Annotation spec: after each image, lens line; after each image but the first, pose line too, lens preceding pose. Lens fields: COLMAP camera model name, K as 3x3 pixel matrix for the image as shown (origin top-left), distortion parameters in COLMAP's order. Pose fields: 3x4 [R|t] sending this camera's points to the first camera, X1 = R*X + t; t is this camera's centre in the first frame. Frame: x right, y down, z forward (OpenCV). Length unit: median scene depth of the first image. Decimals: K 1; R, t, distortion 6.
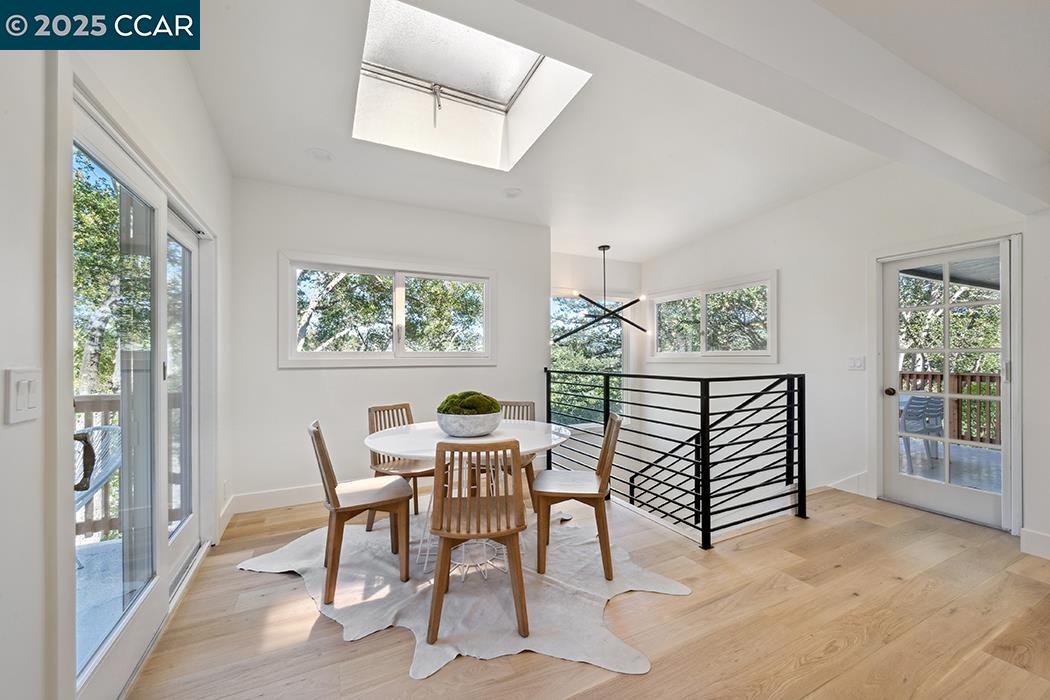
lens RADIAL K [[410.3, 0, 522.9], [0, 410.3, 353.0], [0, 0, 1]] dist [0.002170, 0.000162]
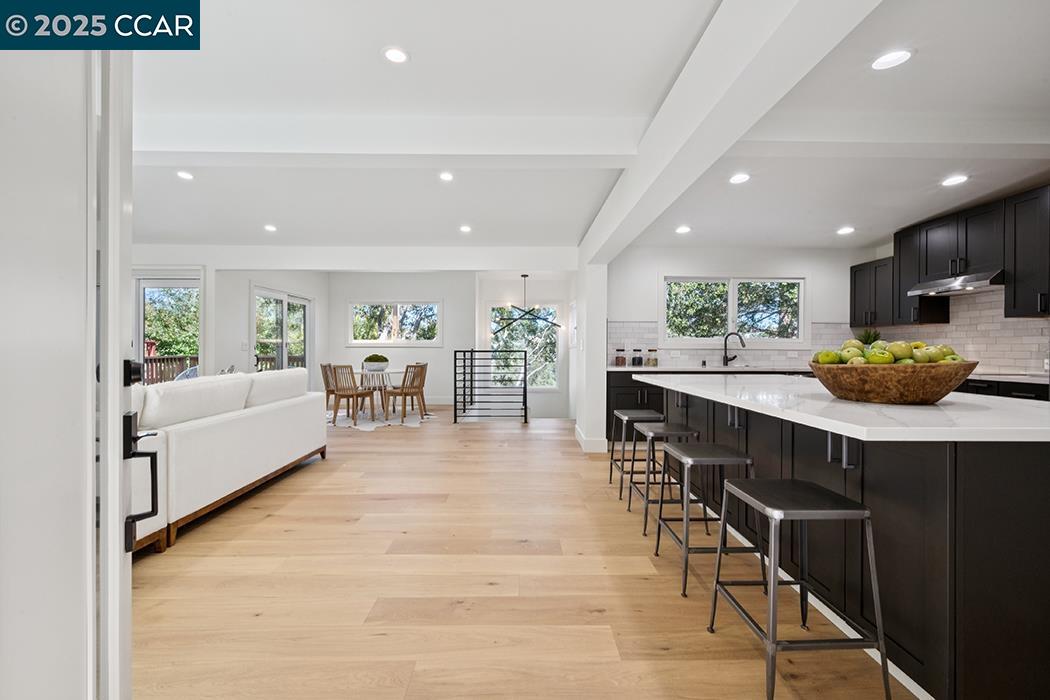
lens RADIAL K [[433.8, 0, 522.9], [0, 433.8, 348.1], [0, 0, 1]] dist [-0.003438, -0.000060]
pose [[0.900444, 0.002181, -0.434966, 1.351231], [-0.000910, 0.999995, 0.003132, 0.031302], [0.434971, -0.002425, 0.900441, -0.778222]]
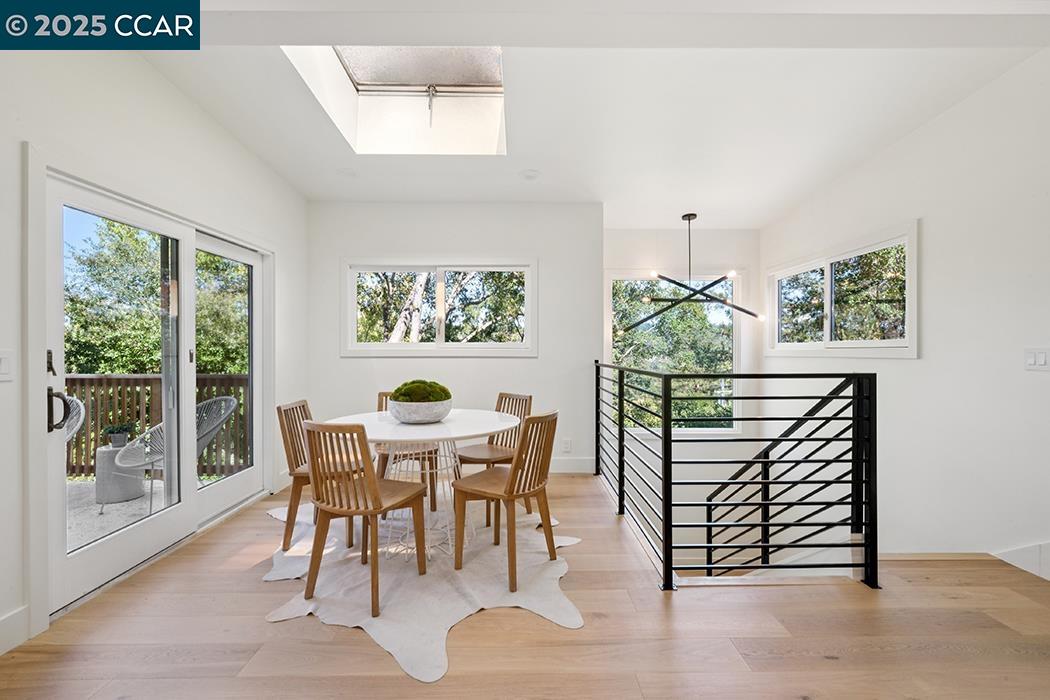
lens RADIAL K [[433.8, 0, 515.2], [0, 433.8, 347.6], [0, 0, 1]] dist [-0.003438, -0.000060]
pose [[0.899678, 0.001408, -0.436551, 0.382779], [0.000106, 0.999994, 0.003443, 0.005768], [0.436554, -0.003144, 0.899673, 0.085738]]
